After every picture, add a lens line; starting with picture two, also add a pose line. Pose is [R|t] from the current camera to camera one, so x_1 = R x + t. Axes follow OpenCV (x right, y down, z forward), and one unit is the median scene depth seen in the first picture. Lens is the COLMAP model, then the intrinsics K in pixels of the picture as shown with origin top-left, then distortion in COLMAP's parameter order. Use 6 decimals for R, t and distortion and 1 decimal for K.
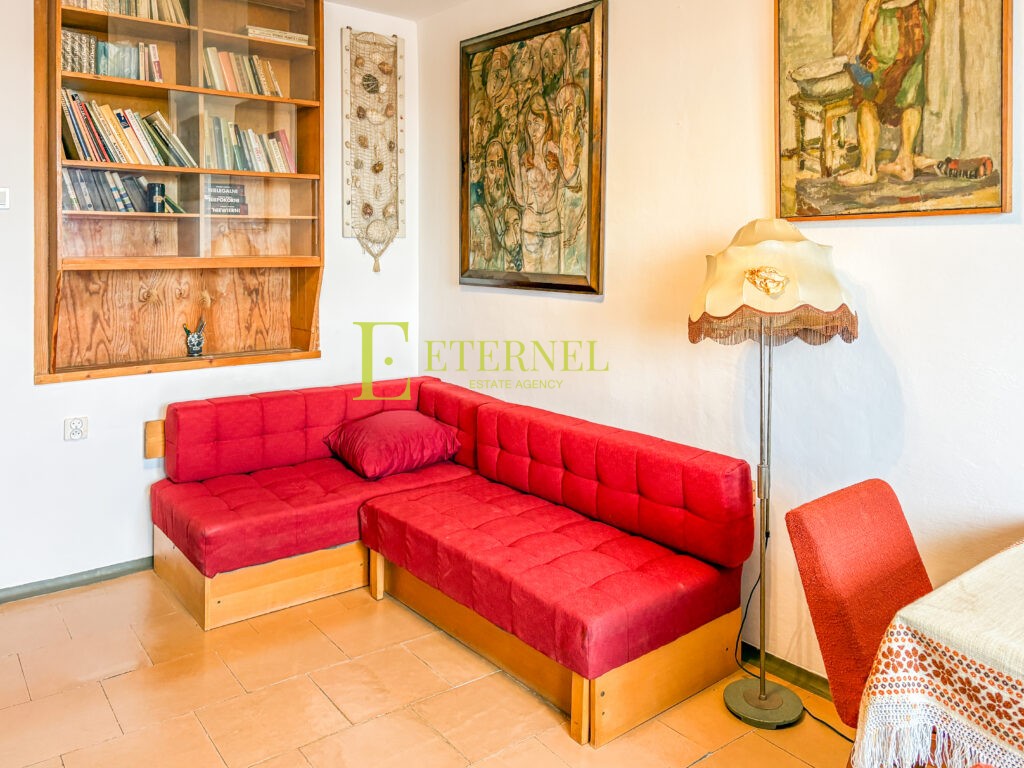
lens RADIAL K [[811.2, 0, 514.0], [0, 811.2, 234.9], [0, 0, 1]] dist [0.024844, 0.006528]
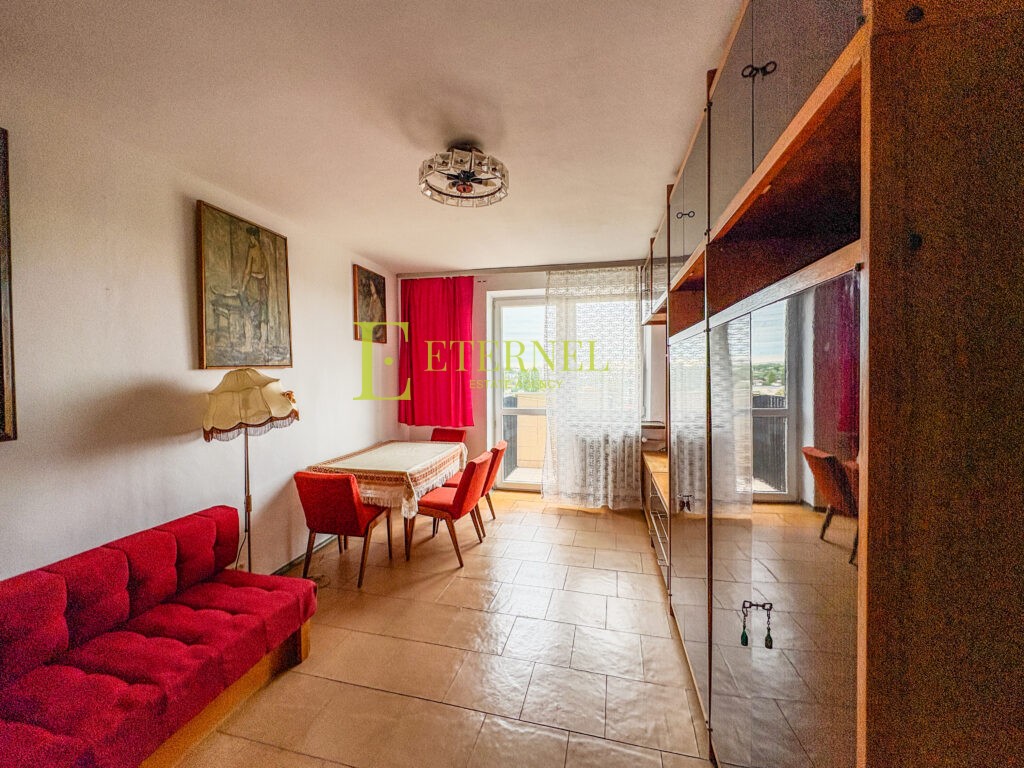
lens RADIAL K [[417.6, 0, 500.1], [0, 417.6, 379.3], [0, 0, 1]] dist [0.003298, 0.000480]
pose [[-0.601886, -0.017202, 0.798397, -0.733098], [-0.004819, 0.999828, 0.017909, -0.011717], [-0.798567, 0.006932, -0.601866, 0.954201]]
